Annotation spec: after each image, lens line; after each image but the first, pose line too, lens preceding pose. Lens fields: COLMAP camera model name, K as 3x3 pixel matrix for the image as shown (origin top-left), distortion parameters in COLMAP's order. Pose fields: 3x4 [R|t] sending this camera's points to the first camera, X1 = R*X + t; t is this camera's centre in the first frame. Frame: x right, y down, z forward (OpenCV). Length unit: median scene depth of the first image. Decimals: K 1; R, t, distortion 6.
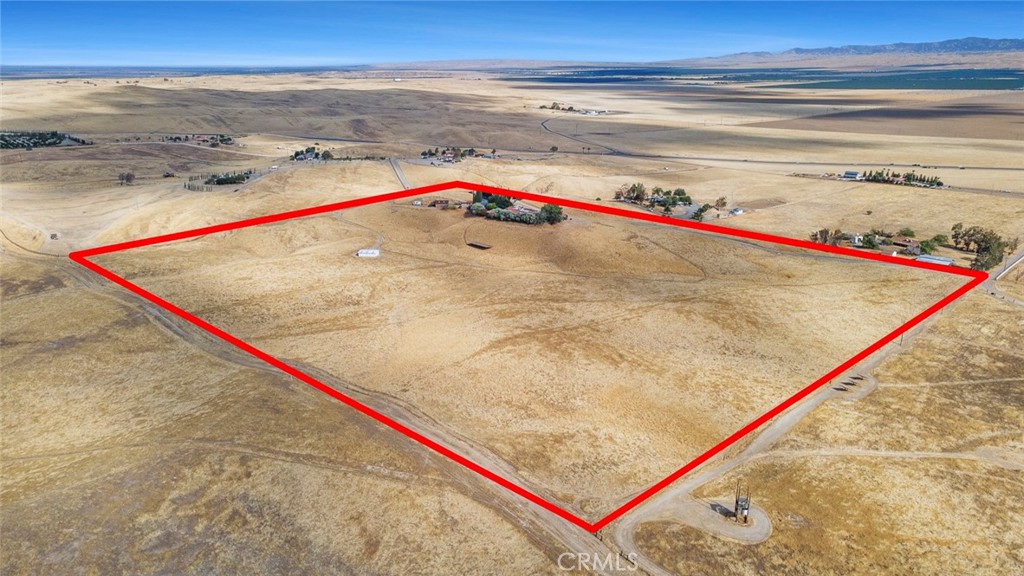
lens RADIAL K [[749.2, 0, 512.0], [0, 749.2, 288.0], [0, 0, 1]] dist [0.043109, 0.002333]
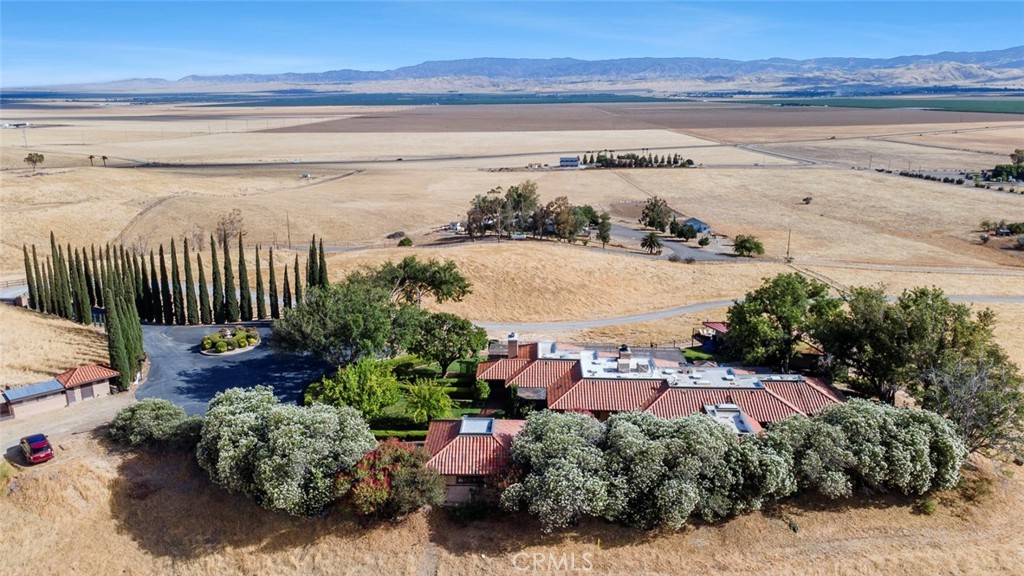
lens RADIAL K [[749.2, 0, 512.0], [0, 749.2, 288.0], [0, 0, 1]] dist [0.043109, 0.002333]
pose [[0.739906, -0.178565, 0.648578, -0.022433], [0.202132, 0.978588, 0.038828, -0.031513], [-0.641625, 0.102369, 0.760157, 0.221218]]
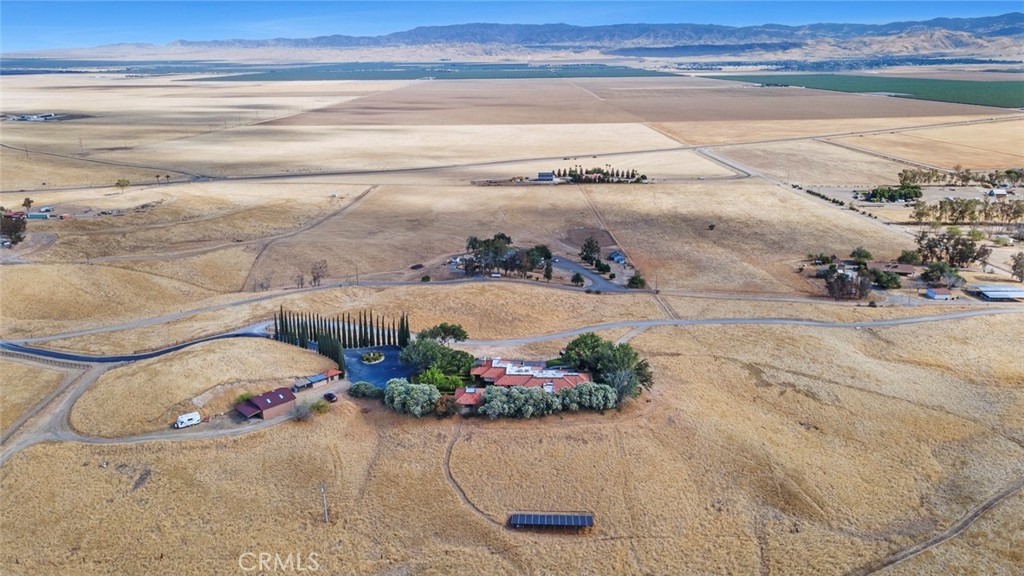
lens RADIAL K [[749.2, 0, 512.0], [0, 749.2, 288.0], [0, 0, 1]] dist [0.043109, 0.002333]
pose [[0.733831, -0.207908, 0.646735, -0.059553], [0.202801, 0.975650, 0.083533, -0.044643], [-0.648354, 0.069859, 0.758127, 0.169686]]
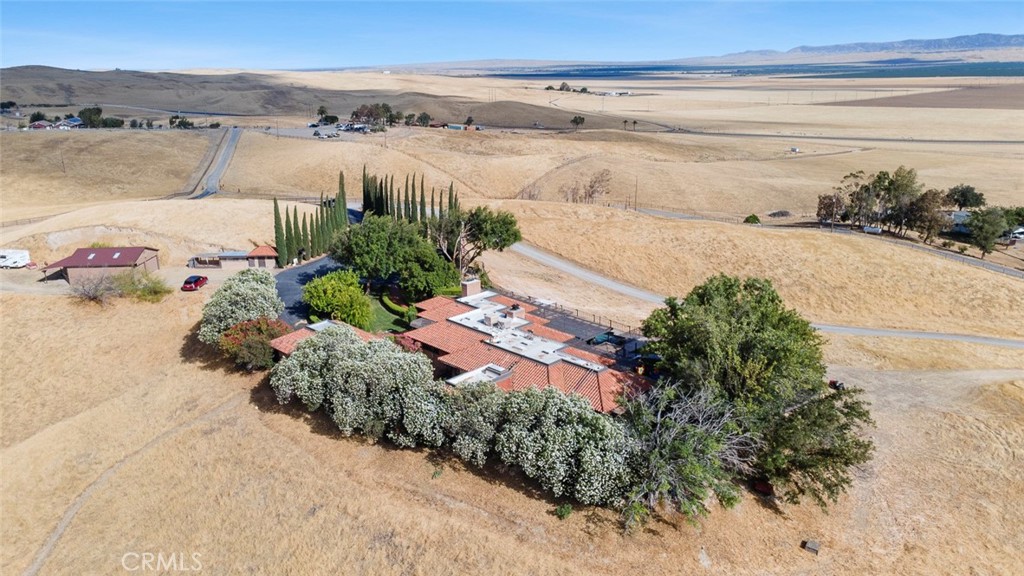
lens RADIAL K [[742.5, 0, 512.0], [0, 742.5, 288.0], [0, 0, 1]] dist [0.047337, 0.003862]
pose [[0.999979, -0.005019, -0.004185, 0.003554], [0.005014, 0.999986, -0.001387, -0.027347], [0.004192, 0.001366, 0.999990, 0.207583]]
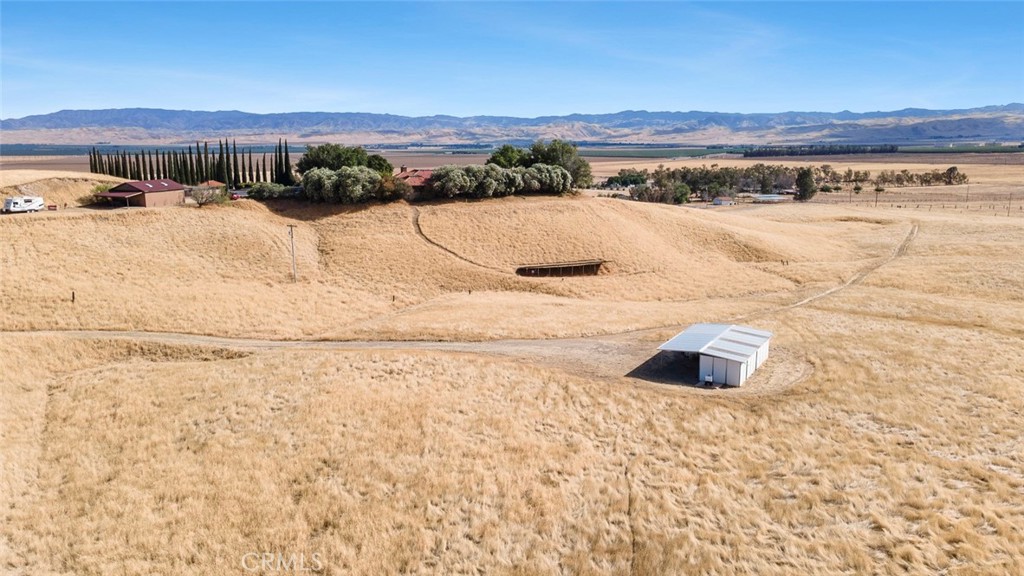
lens RADIAL K [[749.2, 0, 512.0], [0, 749.2, 288.0], [0, 0, 1]] dist [0.043109, 0.002333]
pose [[0.405168, -0.180647, 0.896217, -0.072609], [0.272678, 0.959545, 0.070138, -0.017178], [-0.872631, 0.215961, 0.438035, 0.204382]]
